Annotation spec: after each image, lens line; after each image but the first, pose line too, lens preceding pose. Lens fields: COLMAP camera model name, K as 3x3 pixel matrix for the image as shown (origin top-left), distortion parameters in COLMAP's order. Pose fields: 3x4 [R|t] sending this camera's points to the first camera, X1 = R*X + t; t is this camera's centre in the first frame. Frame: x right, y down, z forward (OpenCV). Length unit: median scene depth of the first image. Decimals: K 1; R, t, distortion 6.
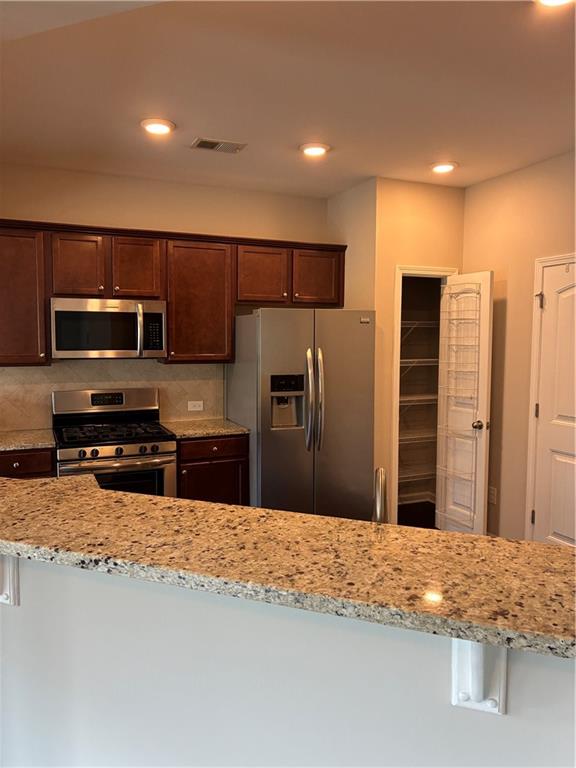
lens RADIAL K [[586.6, 0, 288.0], [0, 586.6, 384.0], [0, 0, 1]] dist [0.007153, 0.003750]
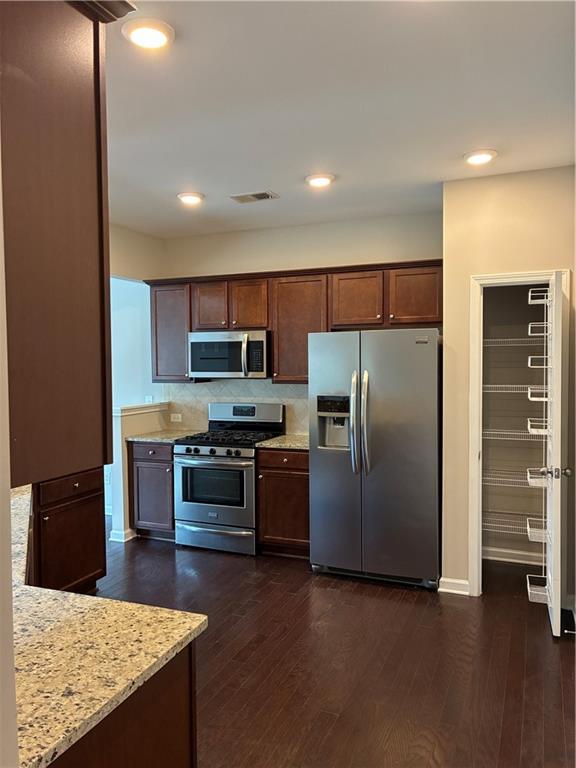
lens RADIAL K [[584.9, 0, 288.0], [0, 584.9, 384.0], [0, 0, 1]] dist [0.051813, -0.002255]
pose [[0.692589, 0.021404, -0.721015, 0.678464], [-0.043749, 0.998966, -0.012369, -0.021052], [0.720004, 0.040110, 0.692809, 0.221775]]
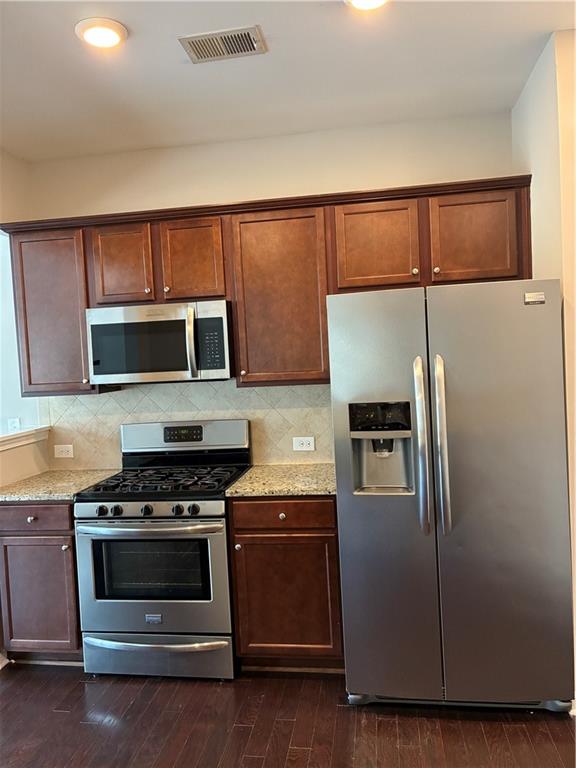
lens RADIAL K [[586.6, 0, 288.0], [0, 586.6, 384.0], [0, 0, 1]] dist [0.007153, 0.003750]
pose [[0.846833, -0.021665, -0.531417, 0.233926], [0.012234, 0.999699, -0.021261, -0.023201], [0.531718, 0.011504, 0.846844, 0.440074]]
